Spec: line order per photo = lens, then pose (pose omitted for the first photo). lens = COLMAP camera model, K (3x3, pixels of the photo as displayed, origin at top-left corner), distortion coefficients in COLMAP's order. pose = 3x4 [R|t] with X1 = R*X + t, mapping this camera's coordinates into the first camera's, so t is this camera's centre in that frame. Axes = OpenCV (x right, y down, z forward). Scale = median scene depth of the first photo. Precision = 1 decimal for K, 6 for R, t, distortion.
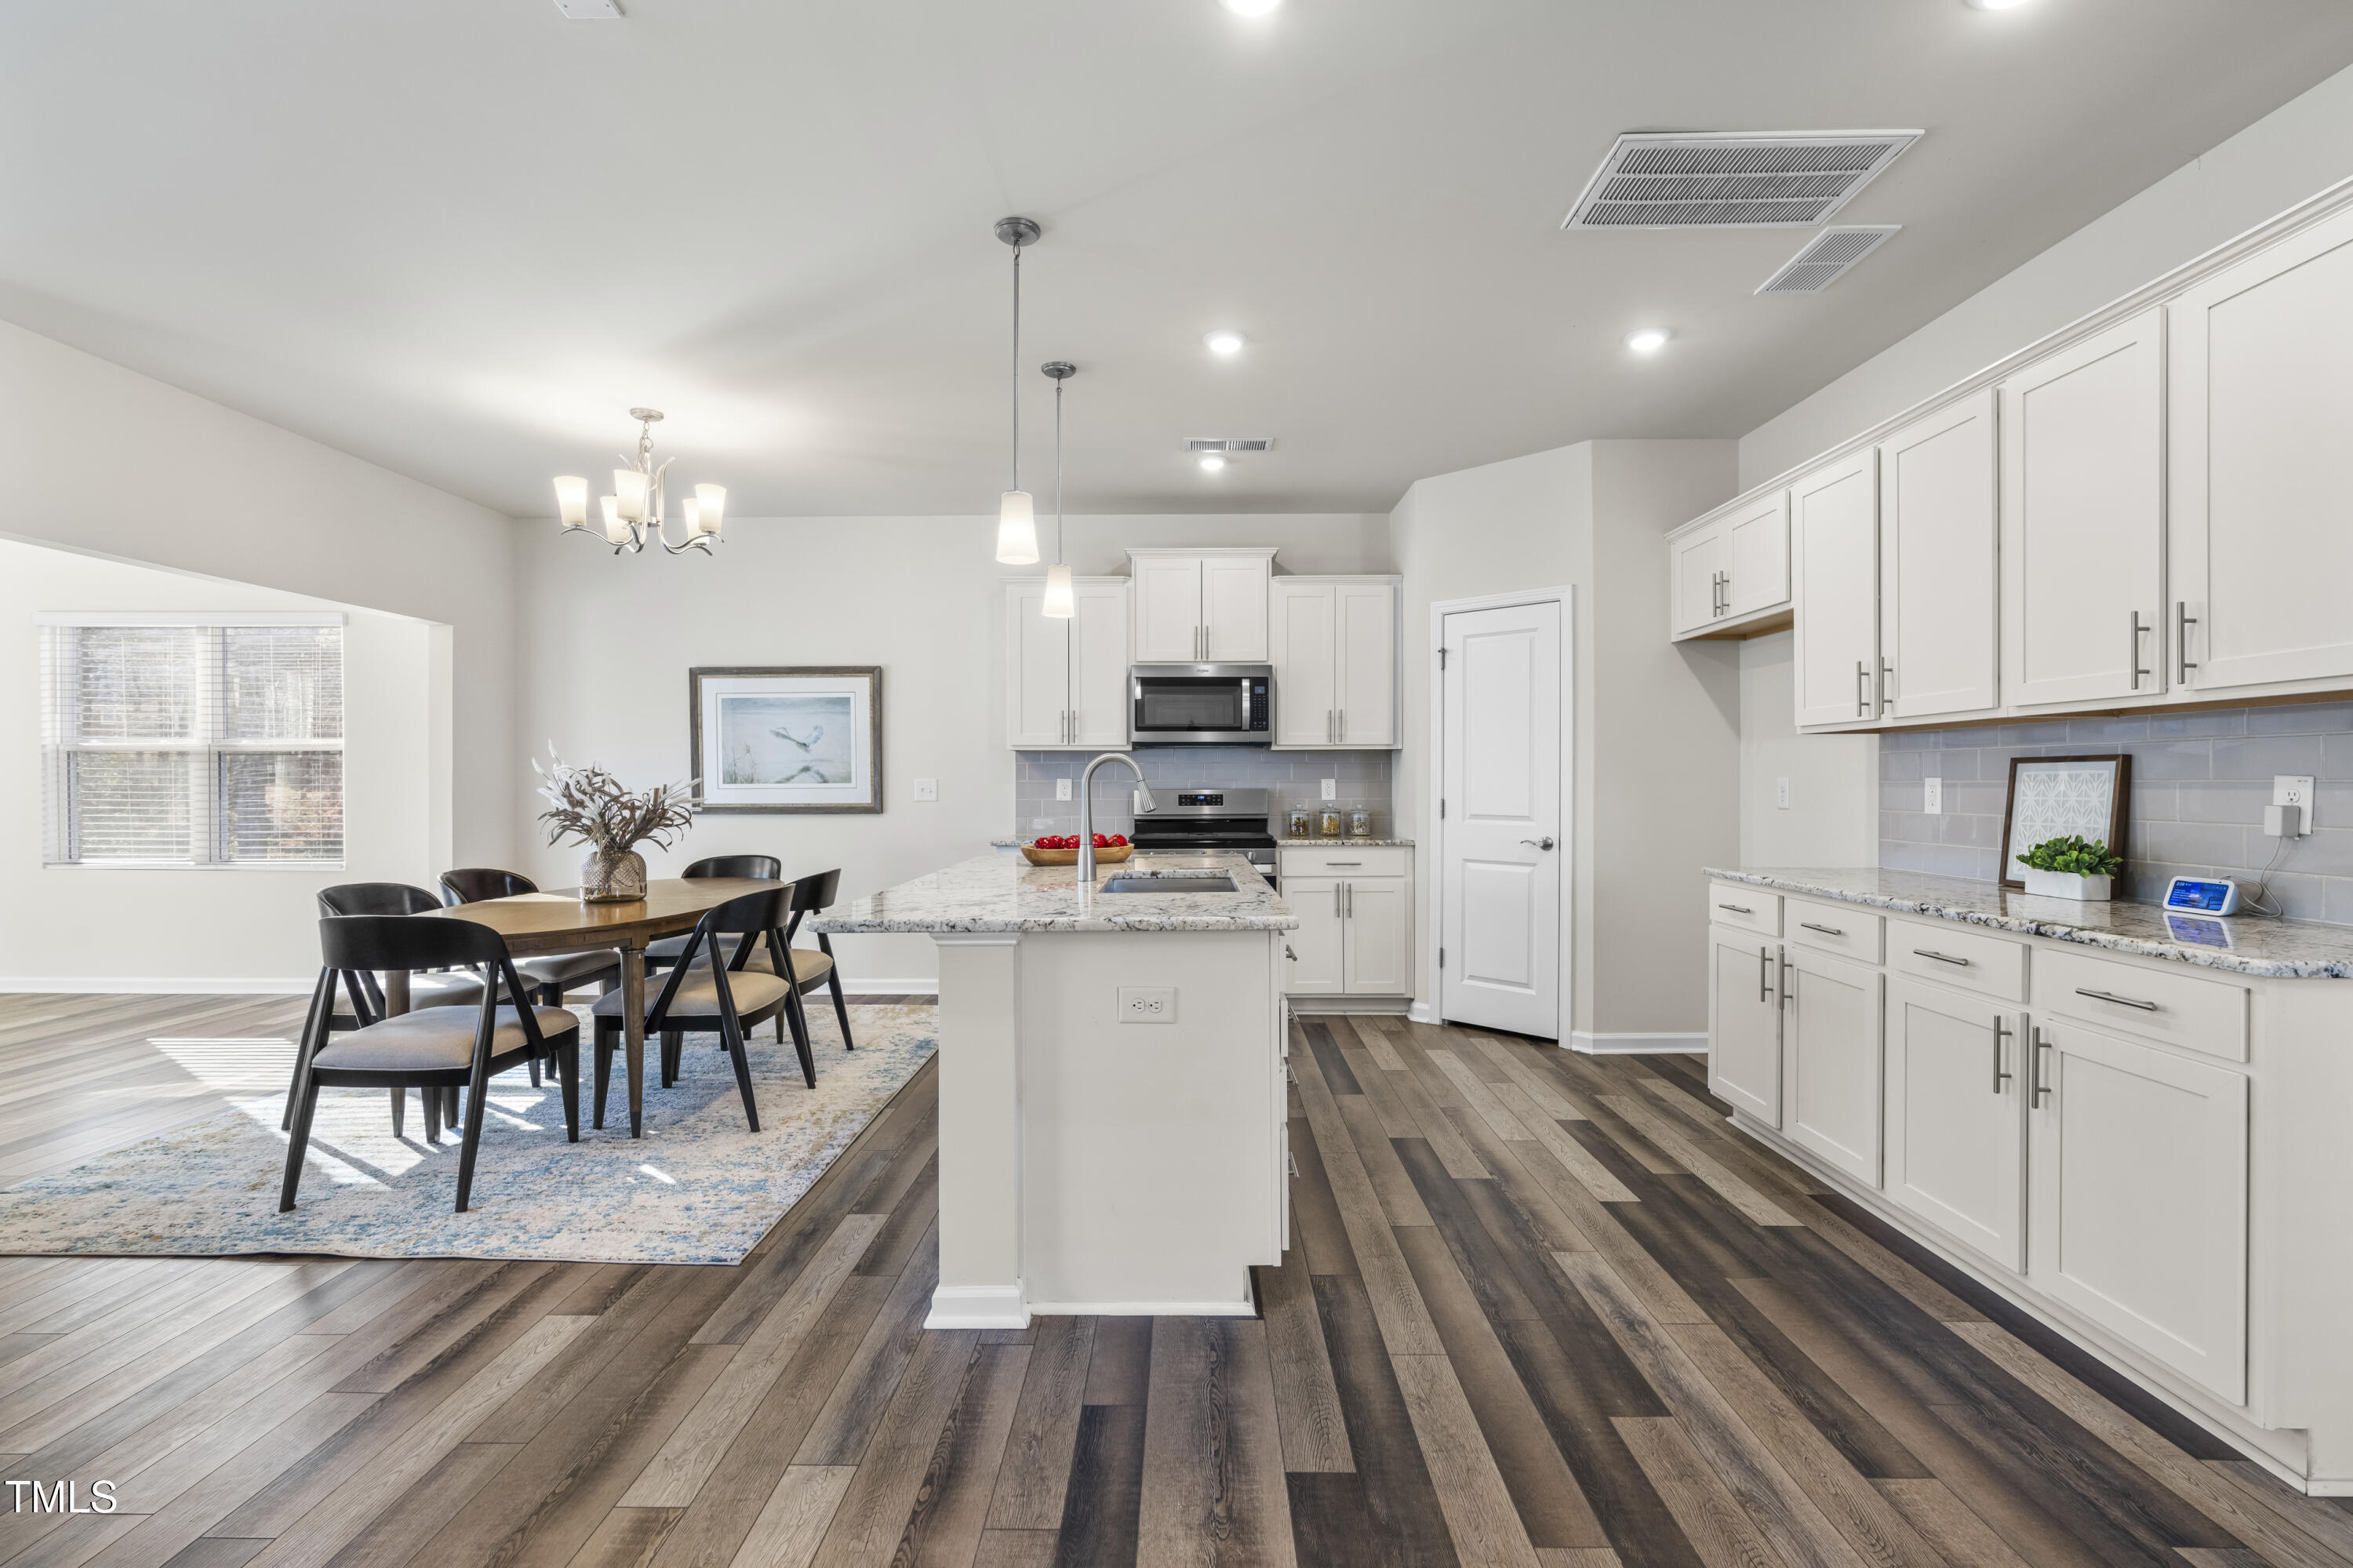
lens RADIAL K [[1062.1, 0, 1181.1], [0, 1062.1, 783.0], [0, 0, 1]] dist [-0.008788, 0.001396]
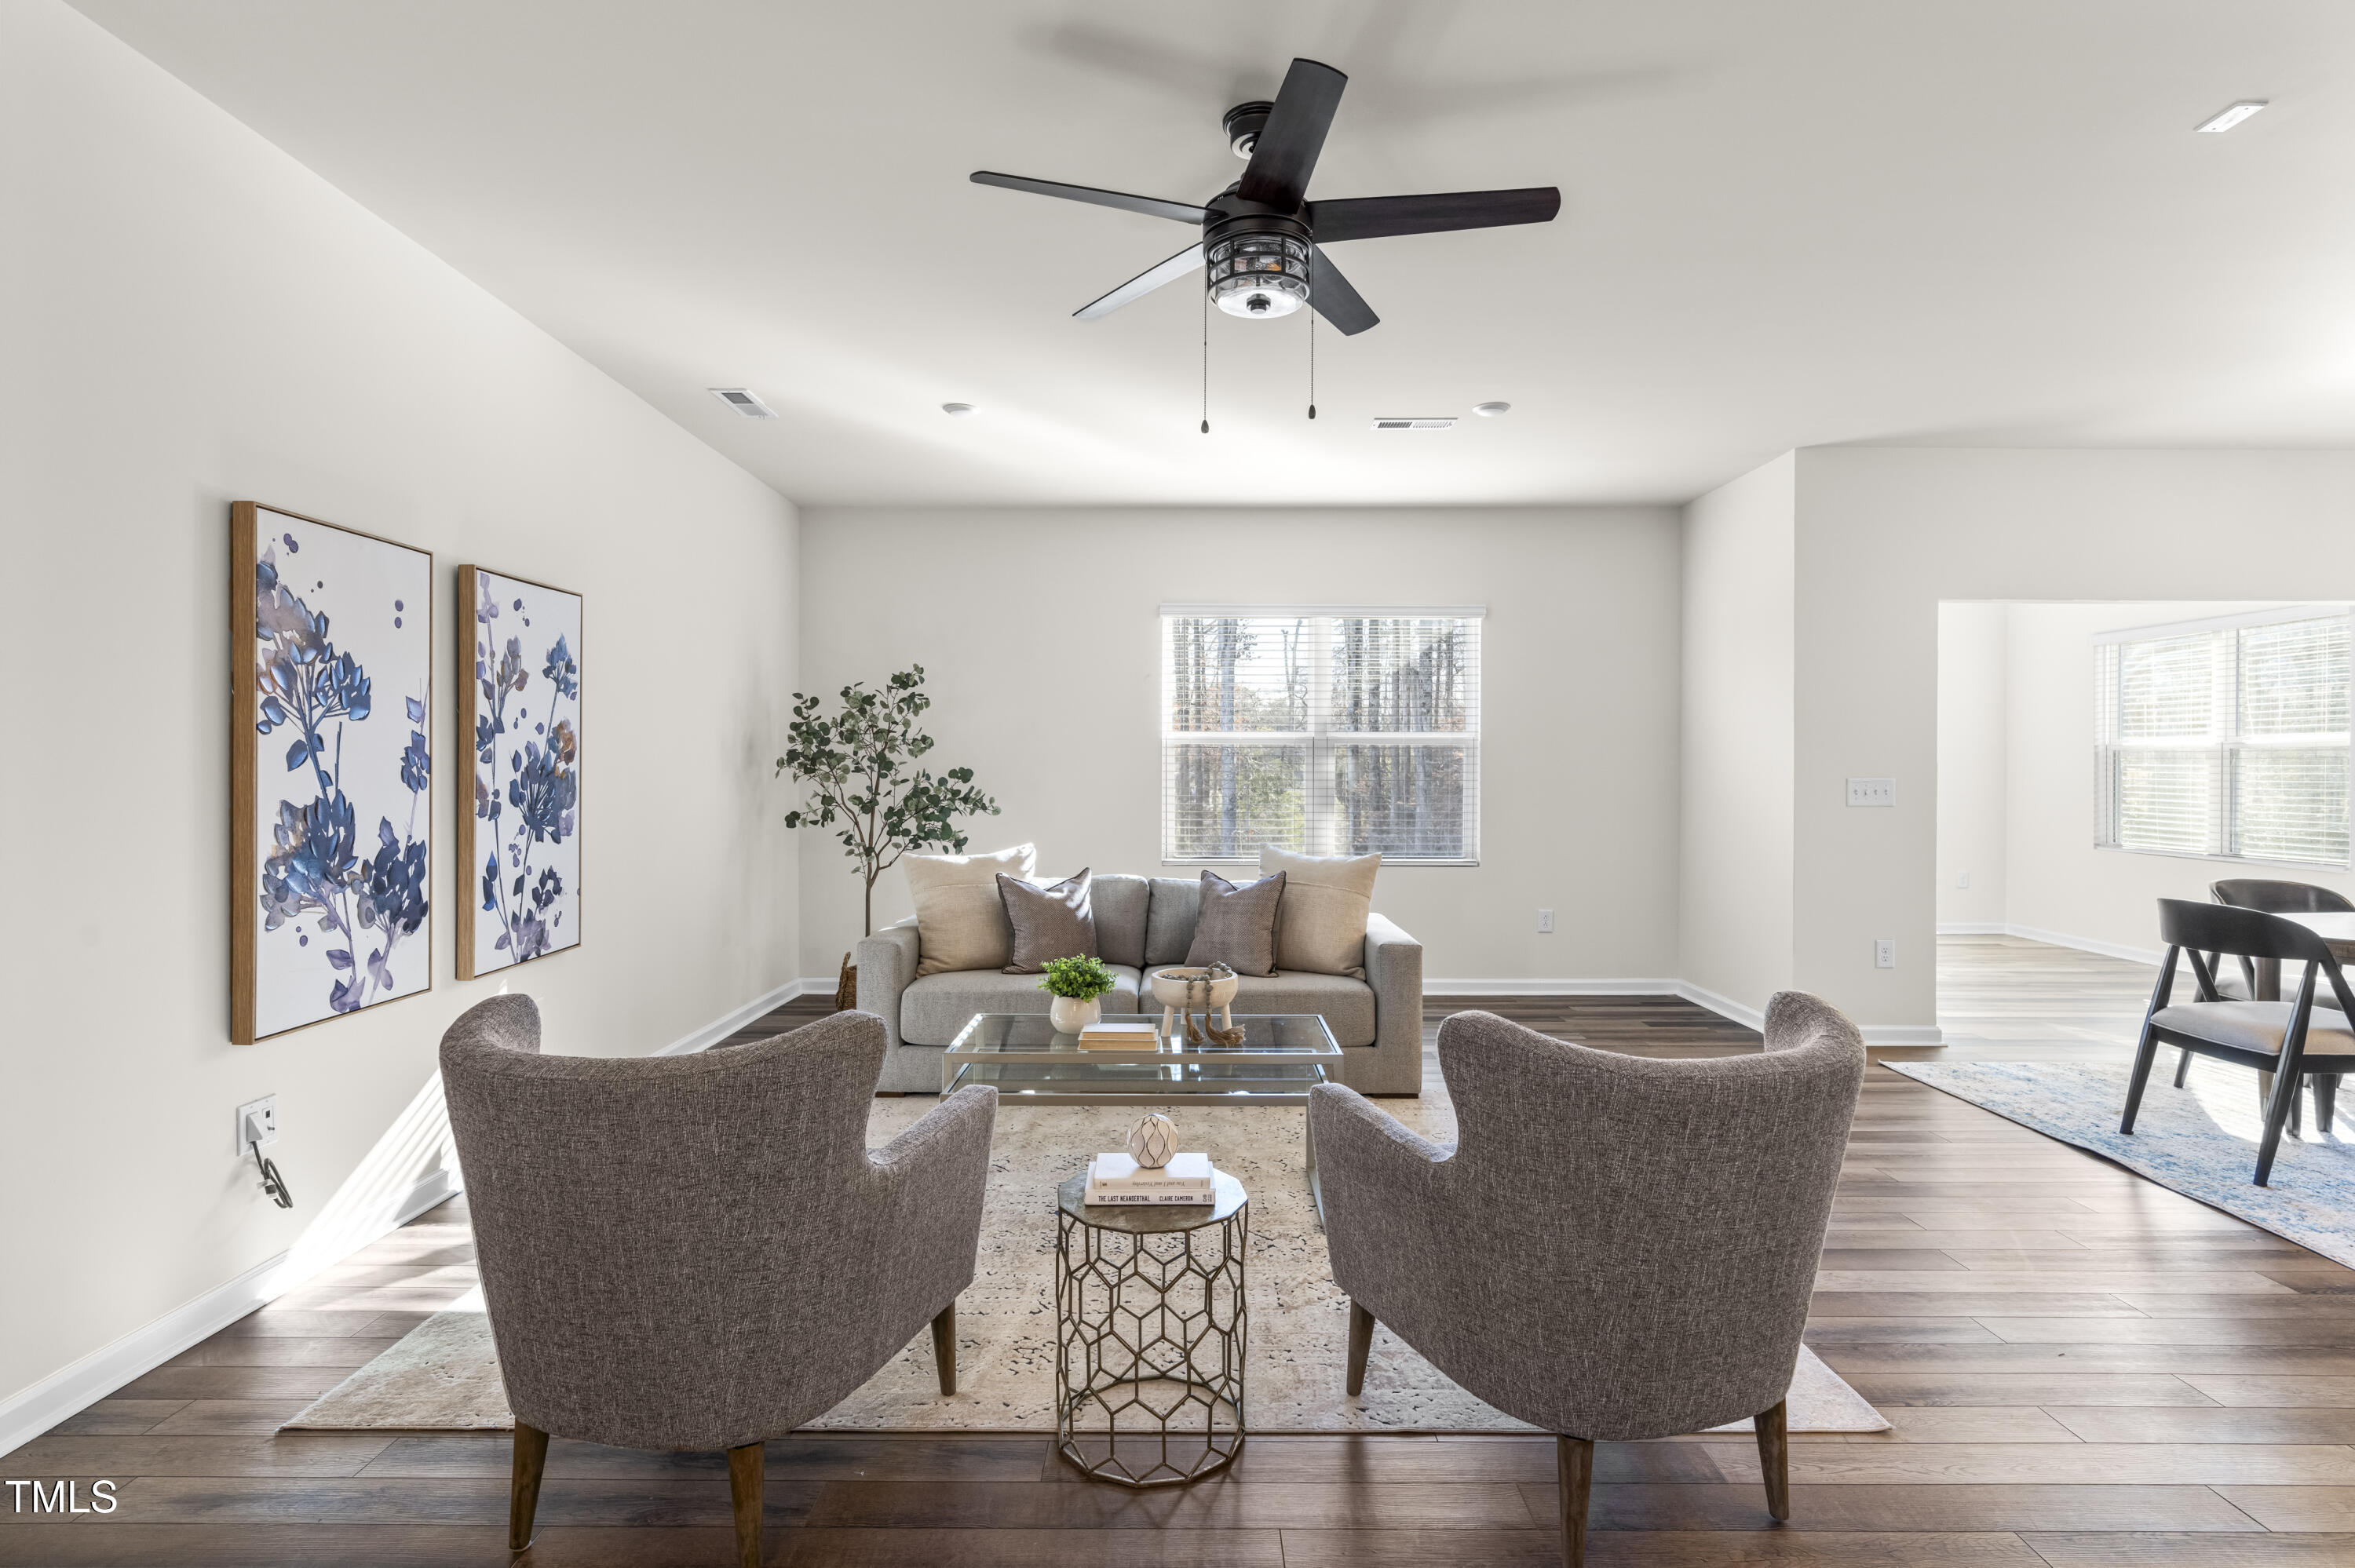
lens RADIAL K [[1168.0, 0, 1181.3], [0, 1168.0, 775.0], [0, 0, 1]] dist [-0.008983, 0.000639]
pose [[0.008786, 0.006455, -0.999941, 0.385076], [-0.005804, 0.999963, 0.006404, -0.010155], [0.999945, 0.005748, 0.008824, -0.085854]]
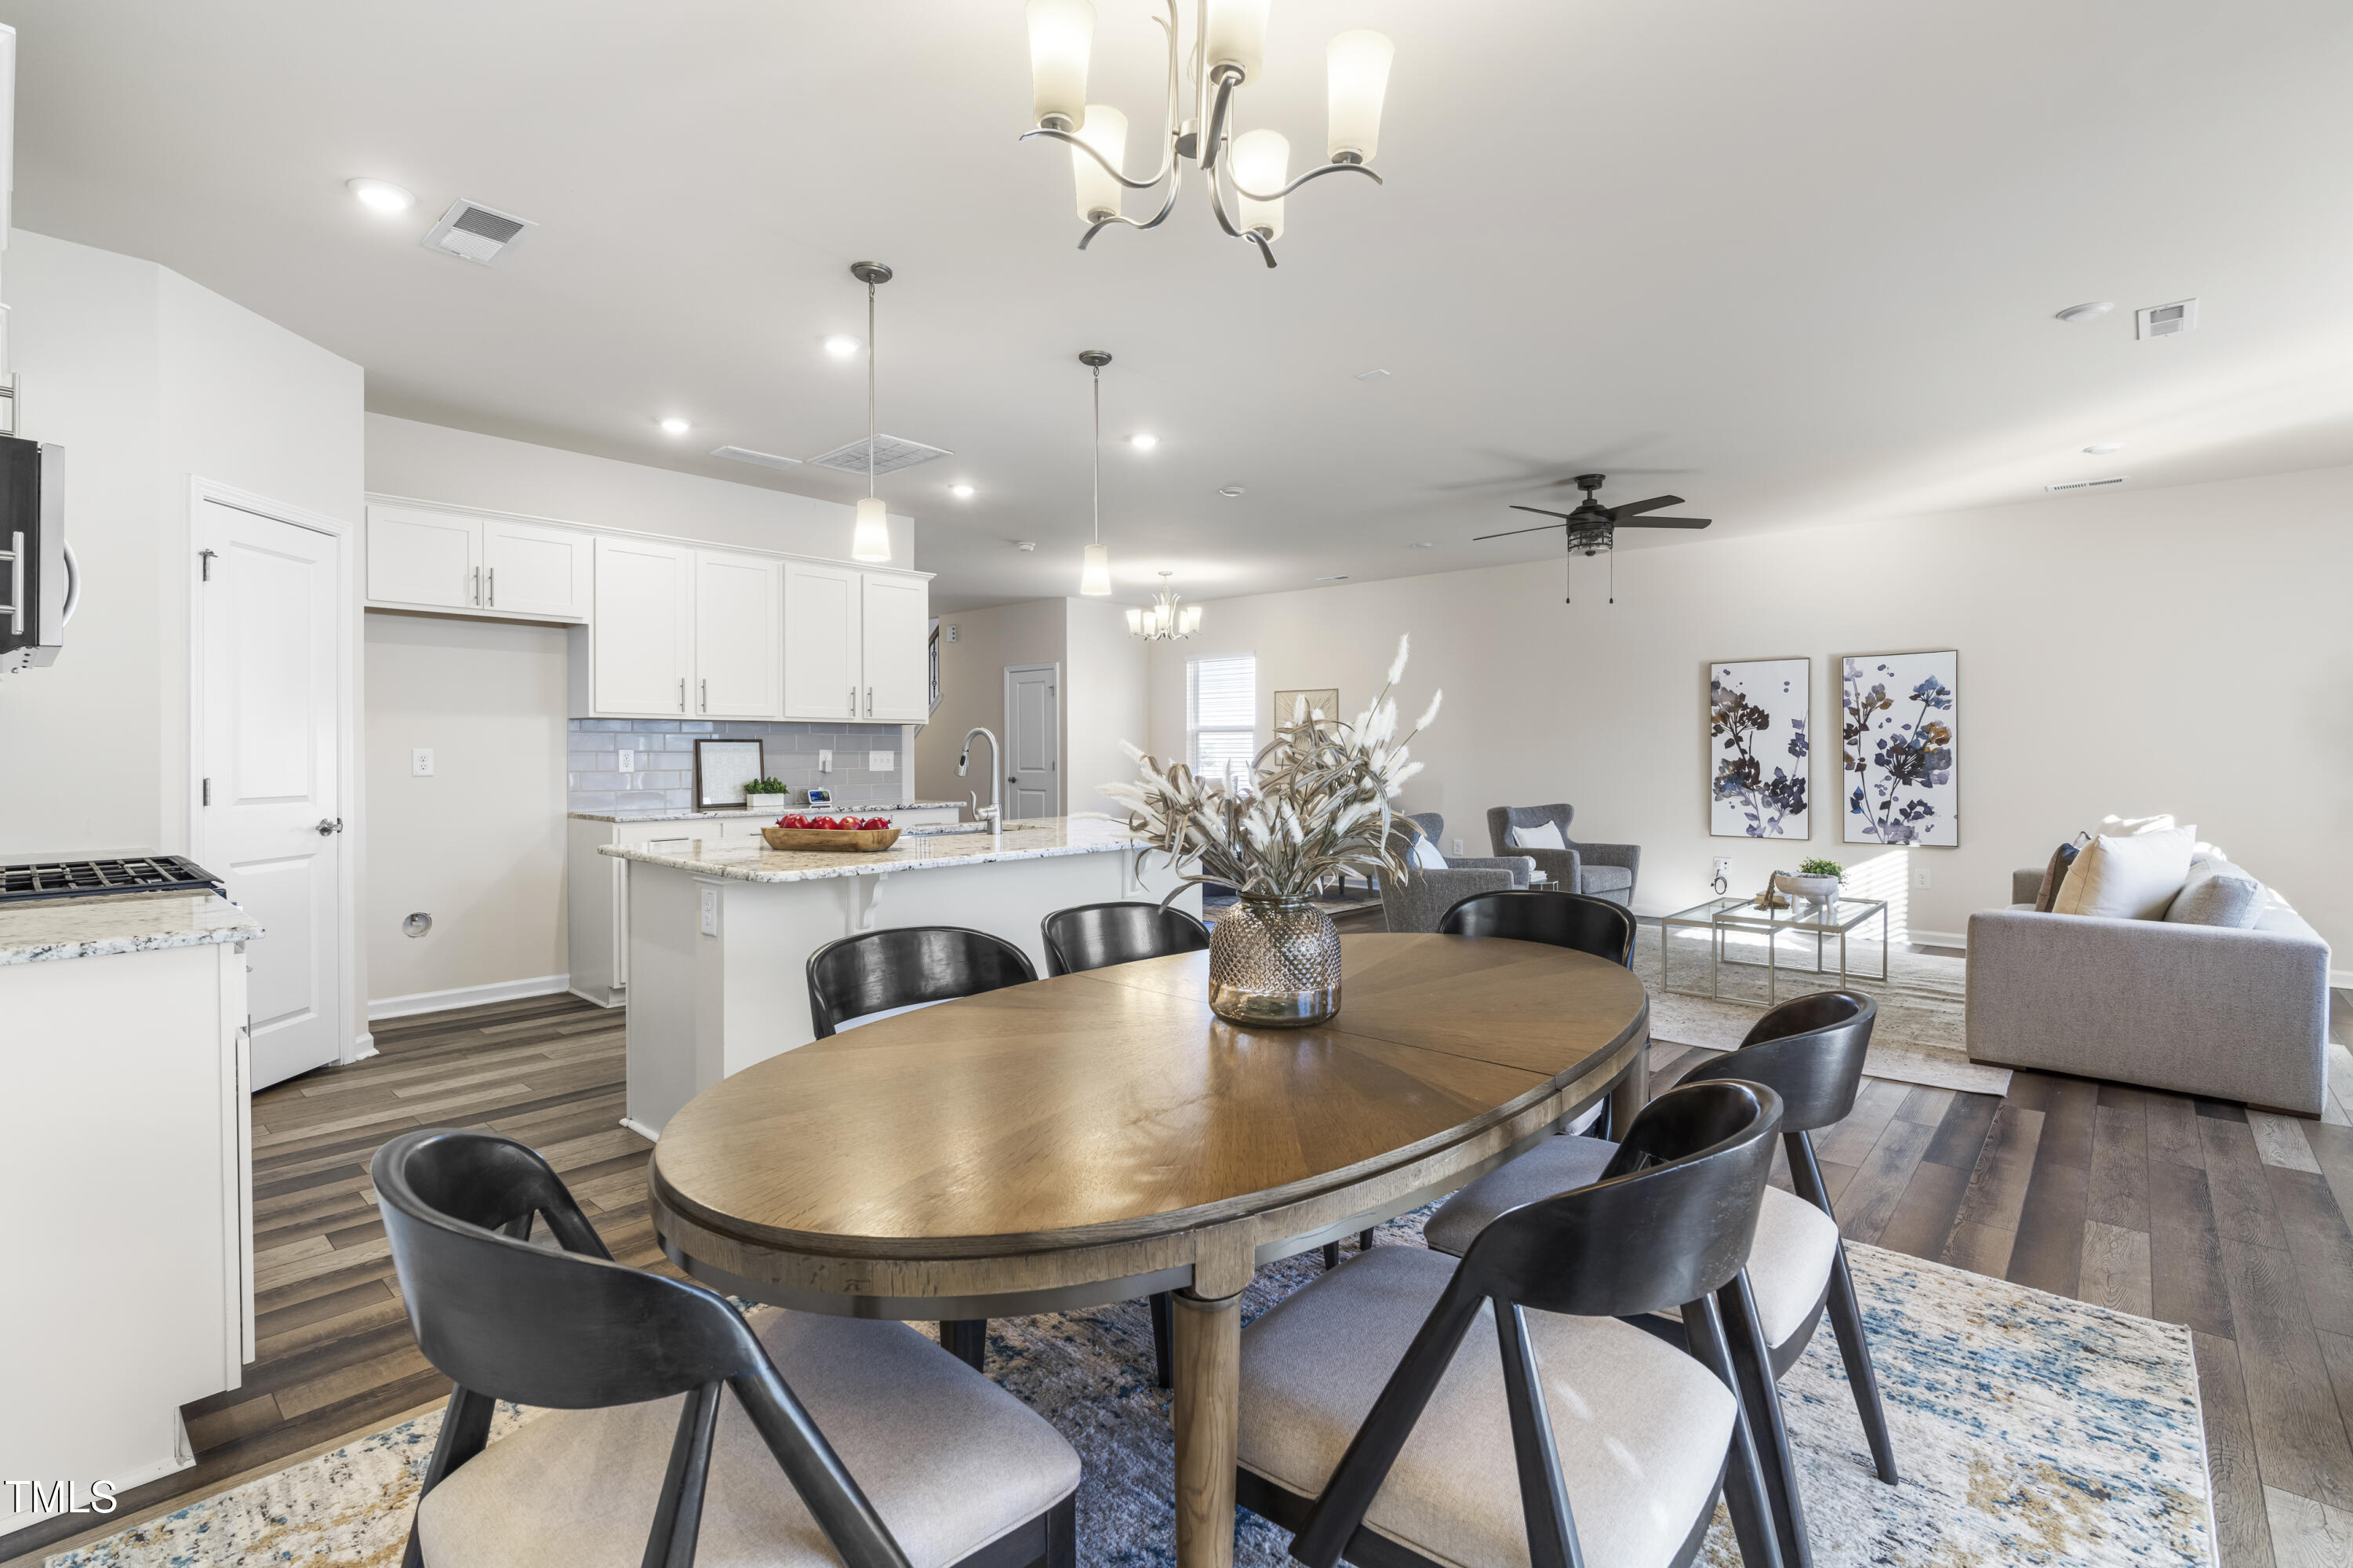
lens RADIAL K [[1070.5, 0, 1181.0], [0, 1070.5, 759.6], [0, 0, 1]] dist [-0.008160, 0.000291]
pose [[-0.752440, -0.004121, 0.658647, -0.911633], [0.001243, 0.999970, 0.007677, -0.001072], [-0.658659, 0.006595, -0.752413, 1.550140]]
